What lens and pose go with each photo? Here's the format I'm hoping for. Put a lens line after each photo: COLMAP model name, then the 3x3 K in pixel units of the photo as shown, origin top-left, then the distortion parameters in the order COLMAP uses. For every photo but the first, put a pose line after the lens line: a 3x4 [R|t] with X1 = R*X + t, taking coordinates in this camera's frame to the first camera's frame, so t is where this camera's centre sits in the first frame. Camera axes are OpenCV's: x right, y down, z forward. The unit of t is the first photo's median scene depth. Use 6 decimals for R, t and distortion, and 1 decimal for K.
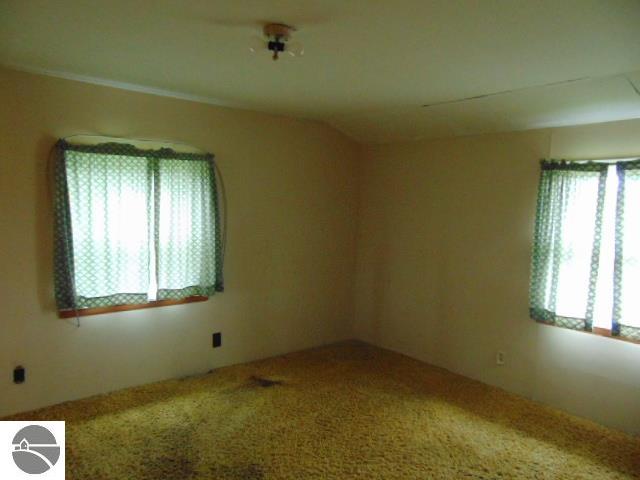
lens RADIAL K [[467.4, 0, 318.6], [0, 467.4, 238.5], [0, 0, 1]] dist [0.003962, 0.005471]
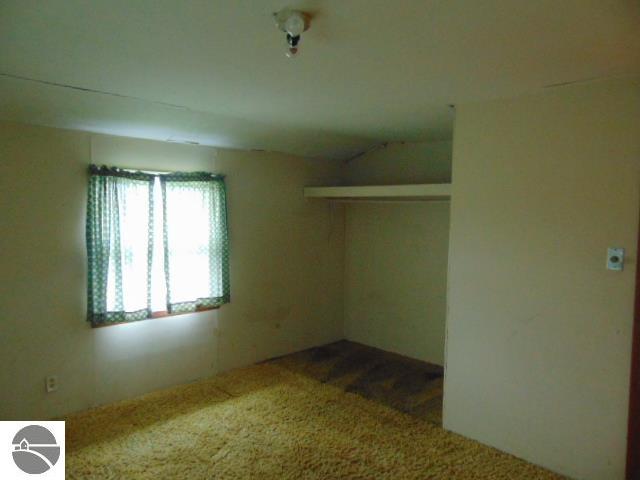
lens RADIAL K [[467.4, 0, 318.6], [0, 467.4, 241.5], [0, 0, 1]] dist [0.003962, 0.005471]
pose [[-0.073186, -0.087554, 0.993468, -0.604576], [0.064307, 0.993652, 0.092307, -0.072447], [-0.995243, 0.070643, -0.067091, 0.657608]]
